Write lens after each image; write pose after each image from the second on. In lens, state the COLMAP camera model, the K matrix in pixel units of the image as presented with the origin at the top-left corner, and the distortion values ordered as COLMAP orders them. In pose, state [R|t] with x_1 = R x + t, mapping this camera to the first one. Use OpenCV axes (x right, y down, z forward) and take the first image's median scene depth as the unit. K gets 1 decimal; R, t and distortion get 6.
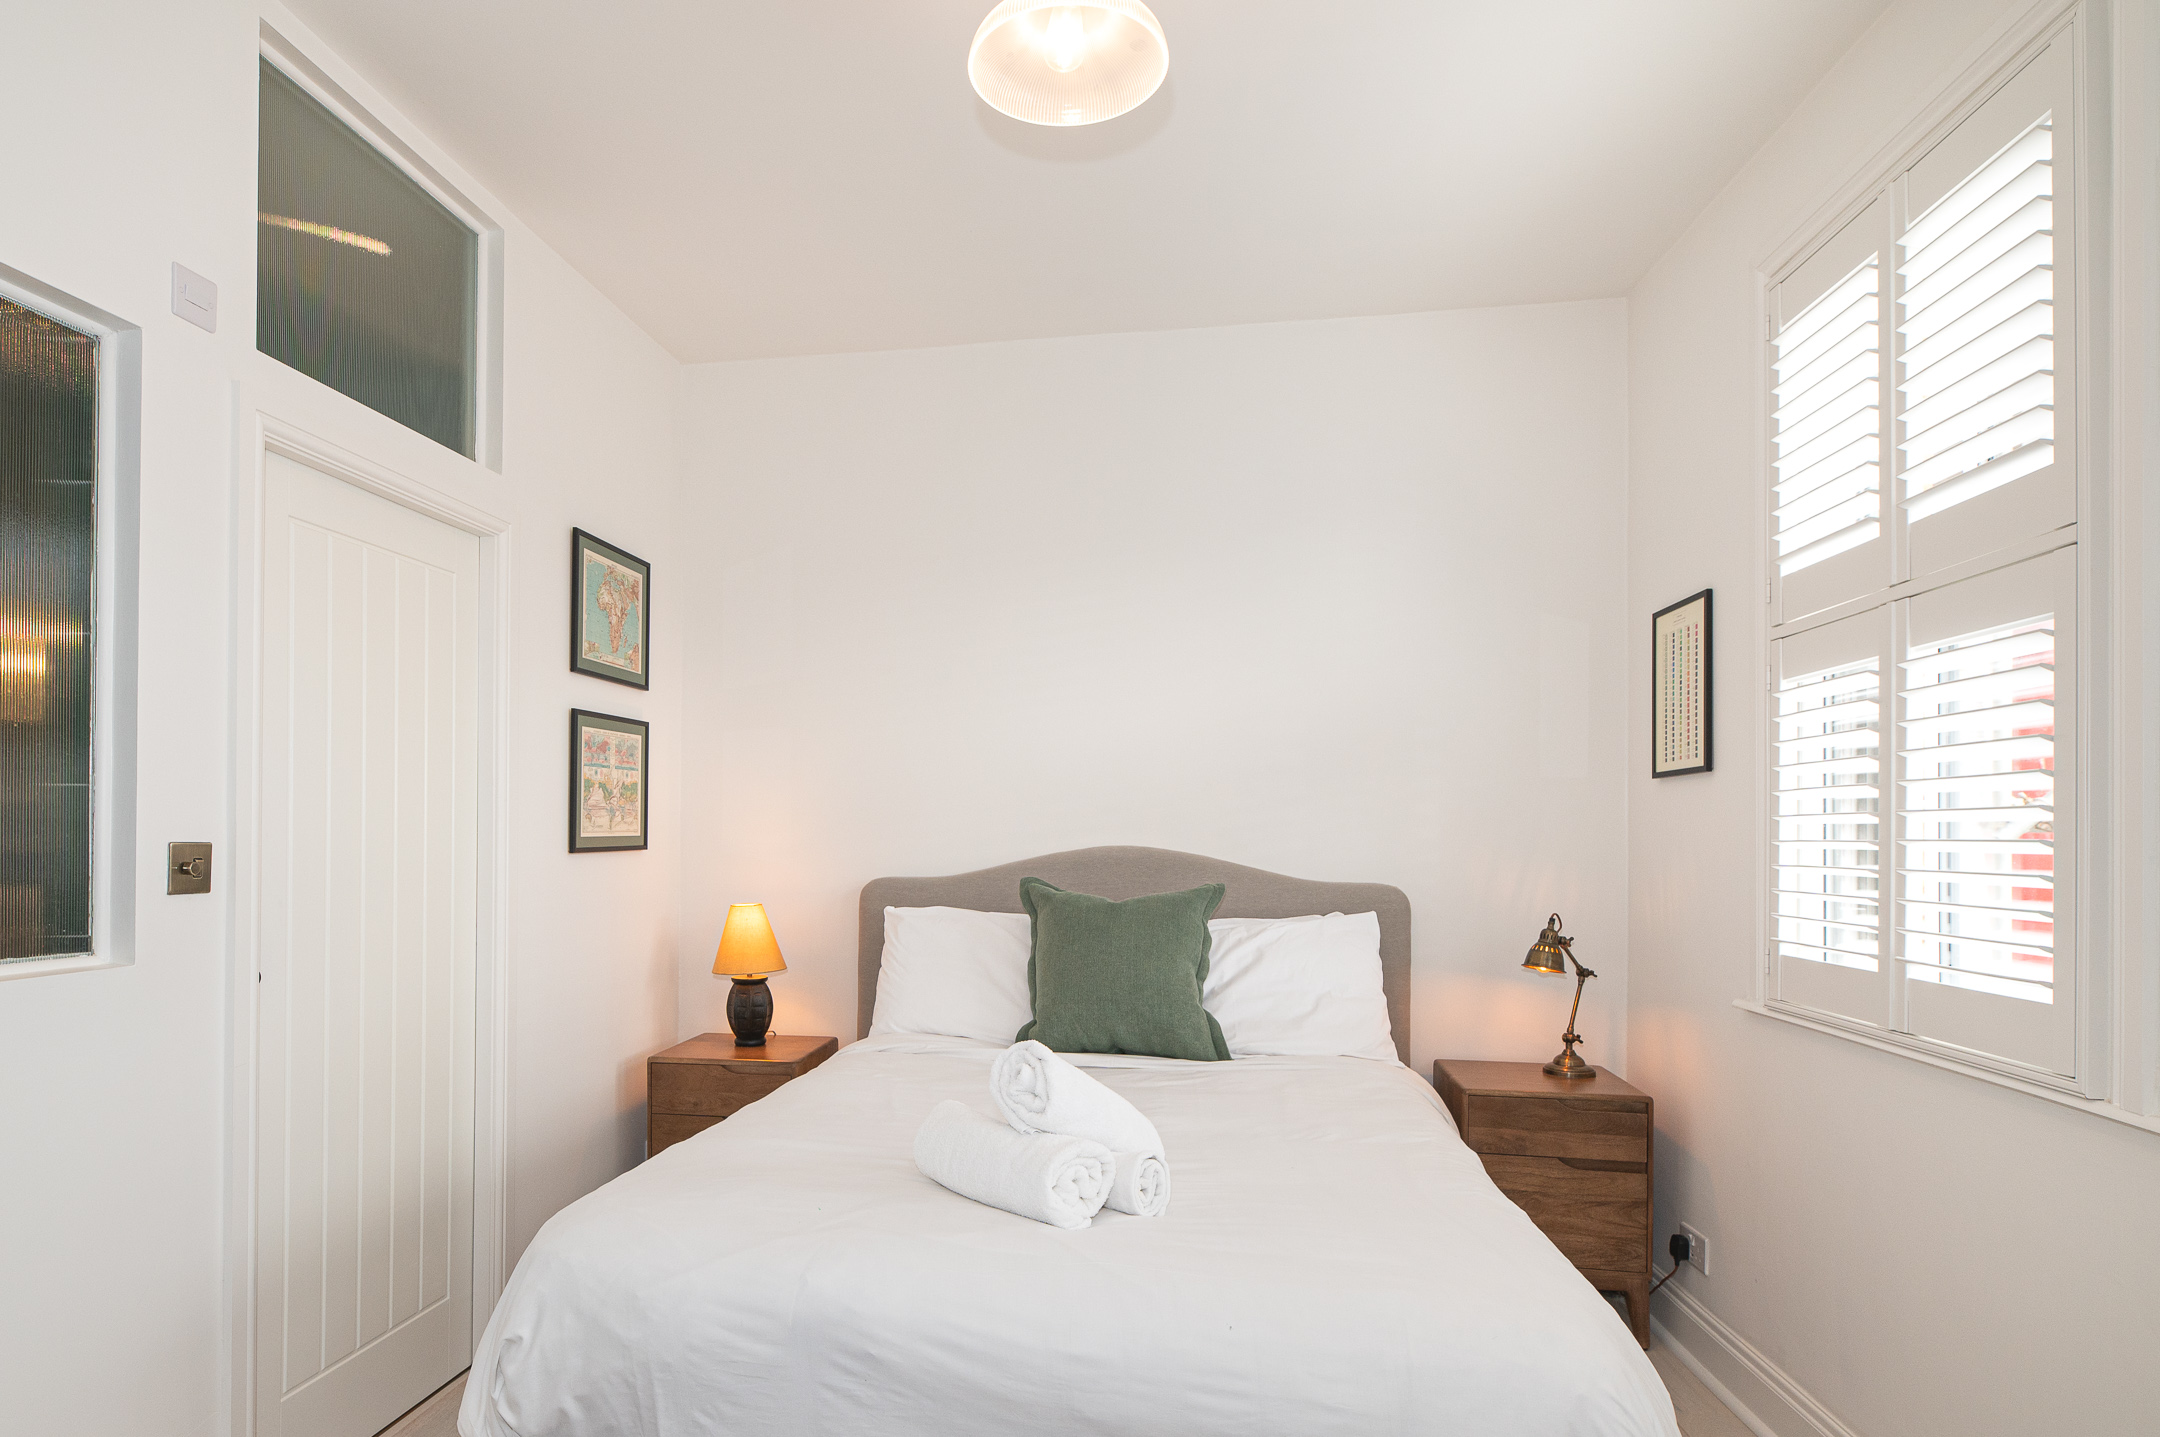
lens RADIAL K [[1194.4, 0, 984.2], [0, 1194.4, 832.3], [0, 0, 1]] dist [-0.003091, 0.001145]
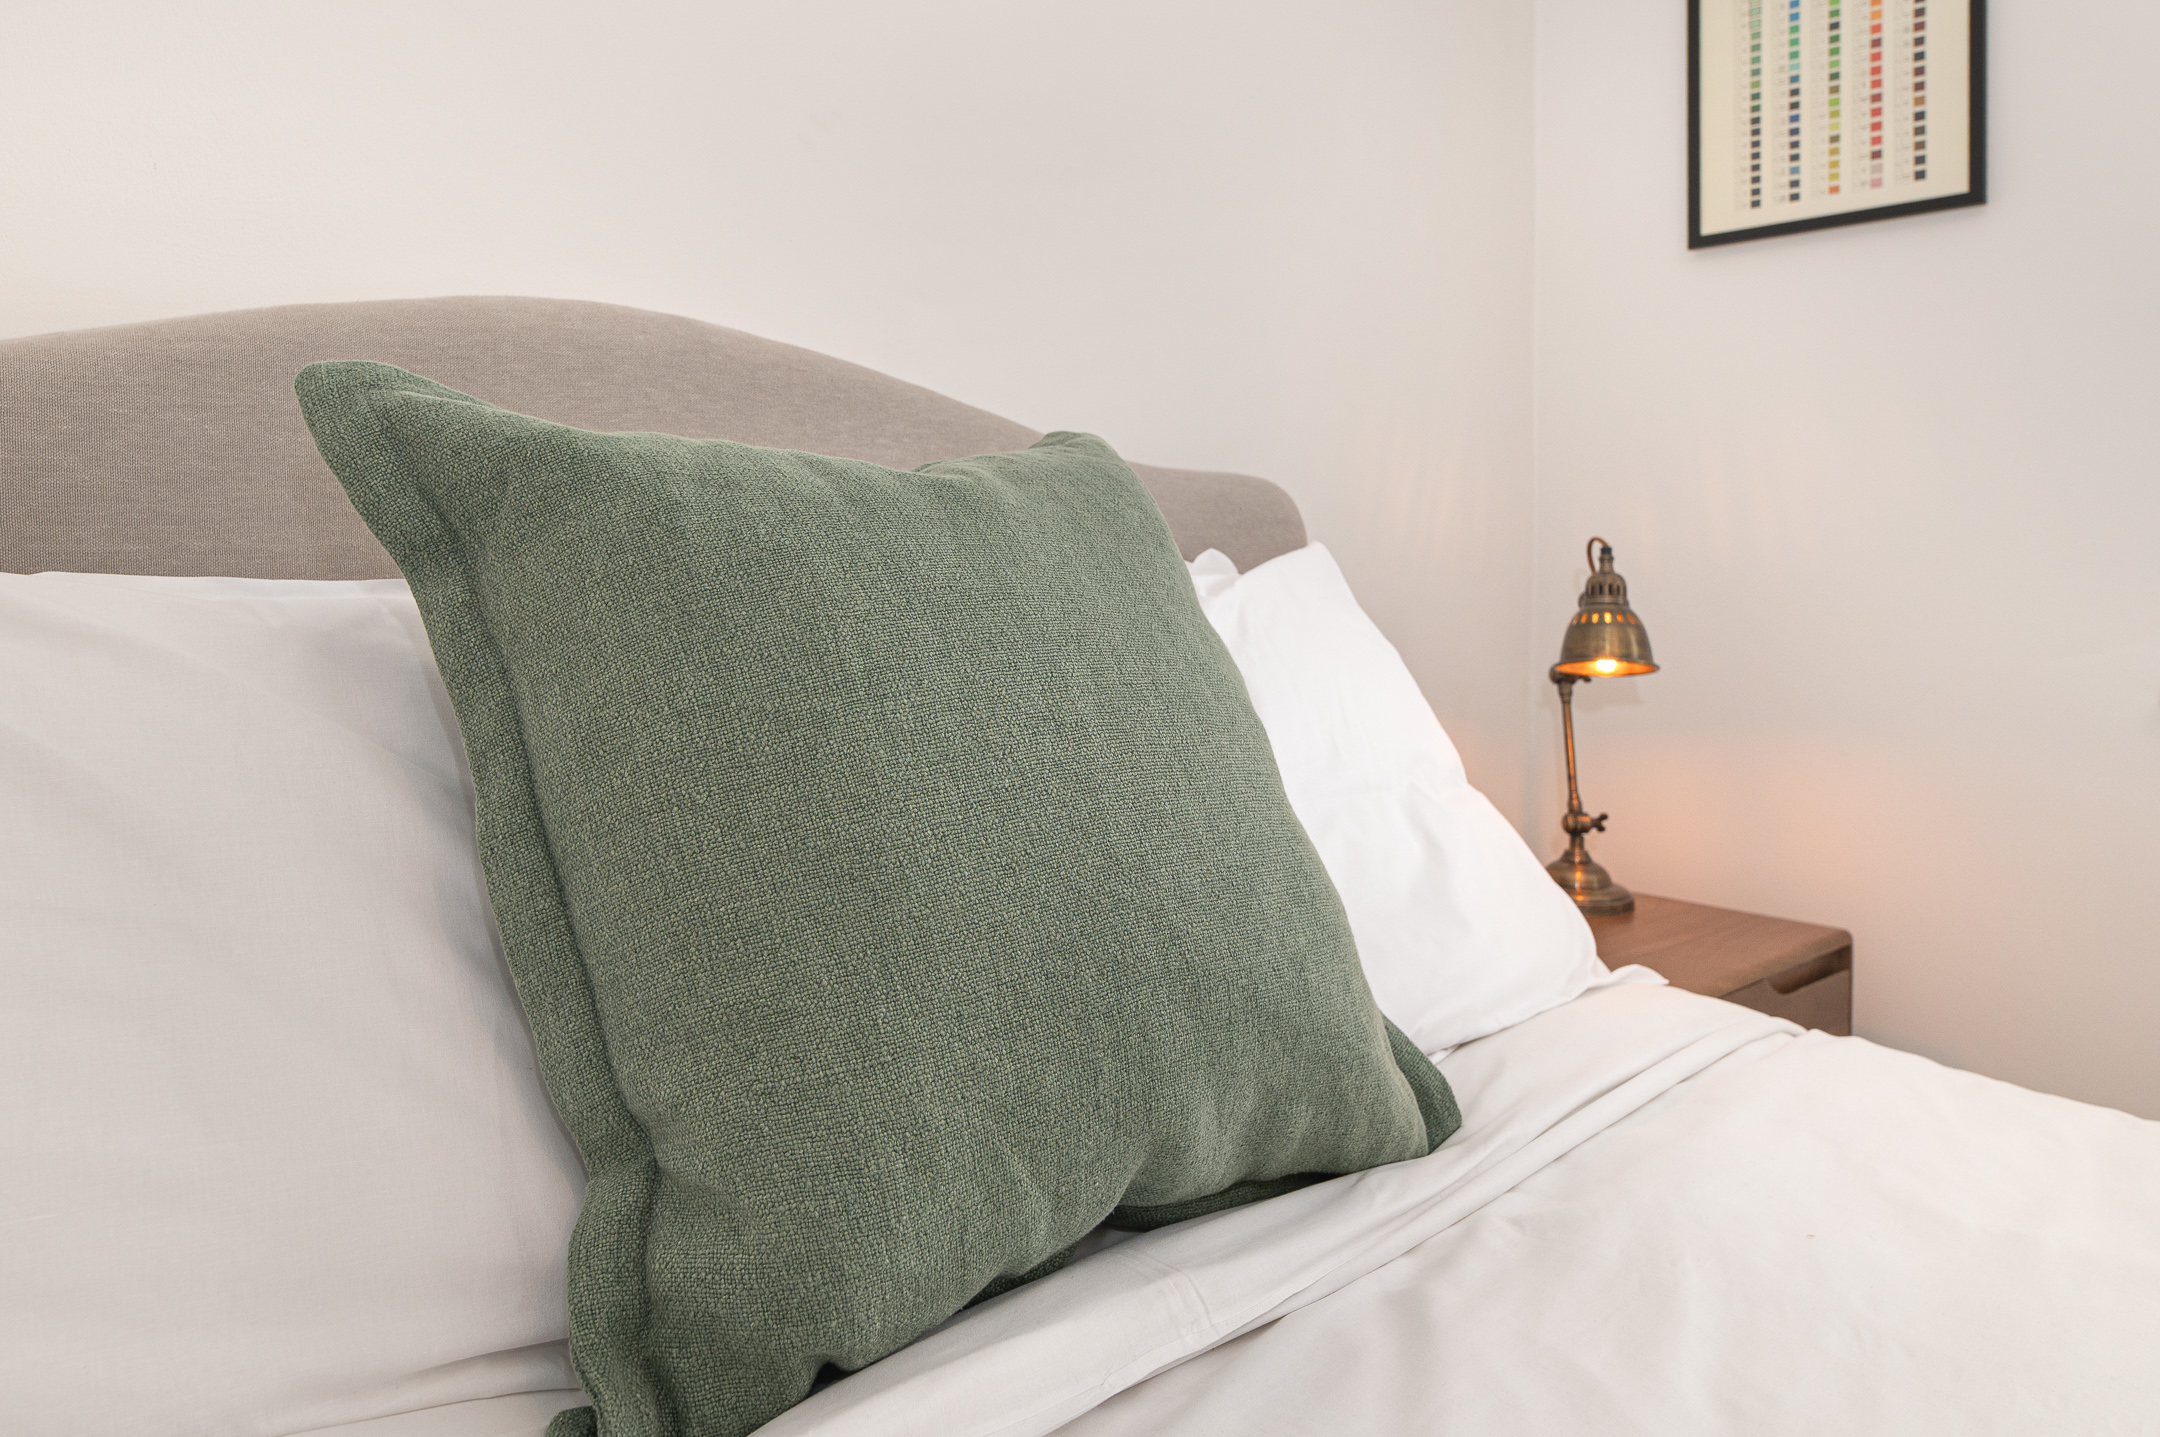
lens RADIAL K [[1544.0, 0, 986.3], [0, 1544.0, 590.5], [0, 0, 1]] dist [0.001705, -0.000998]
pose [[0.634660, -0.025763, 0.772362, -0.088389], [0.006938, 0.999594, 0.027641, 0.070292], [-0.772760, -0.012184, 0.634581, 0.825237]]
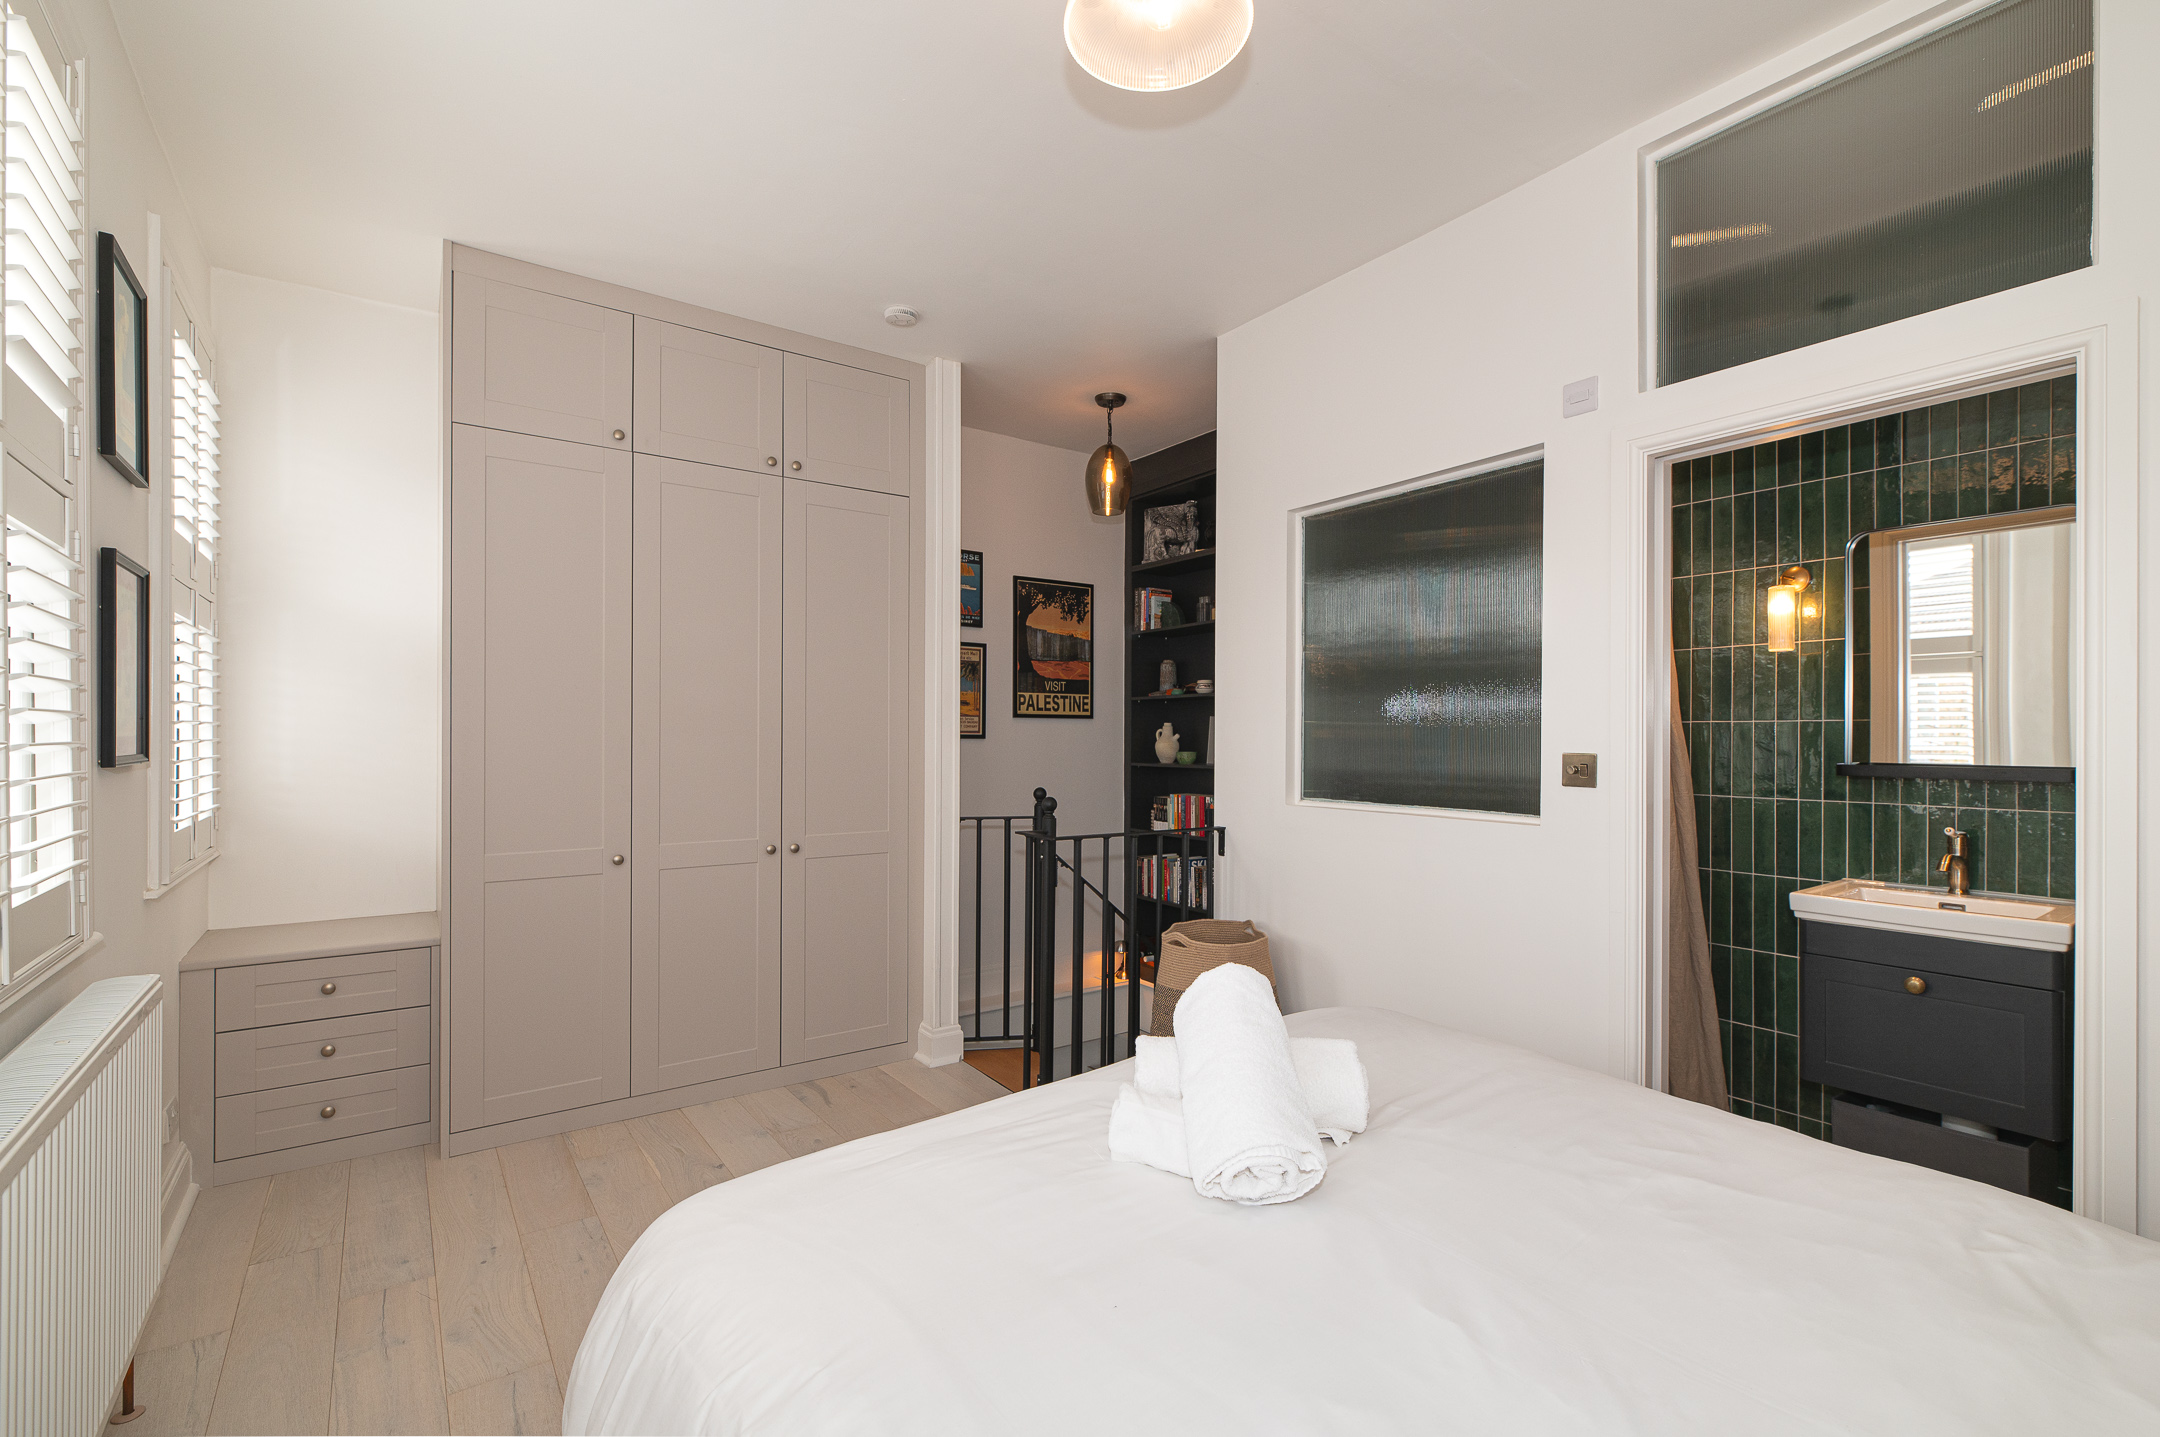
lens RADIAL K [[936.1, 0, 1075.0], [0, 936.1, 732.7], [0, 0, 1]] dist [-0.003487, 0.001326]
pose [[-0.708010, -0.007844, -0.706159, 0.401712], [-0.003235, 0.999964, -0.007864, -0.003971], [0.706195, -0.003284, -0.708009, 0.870873]]
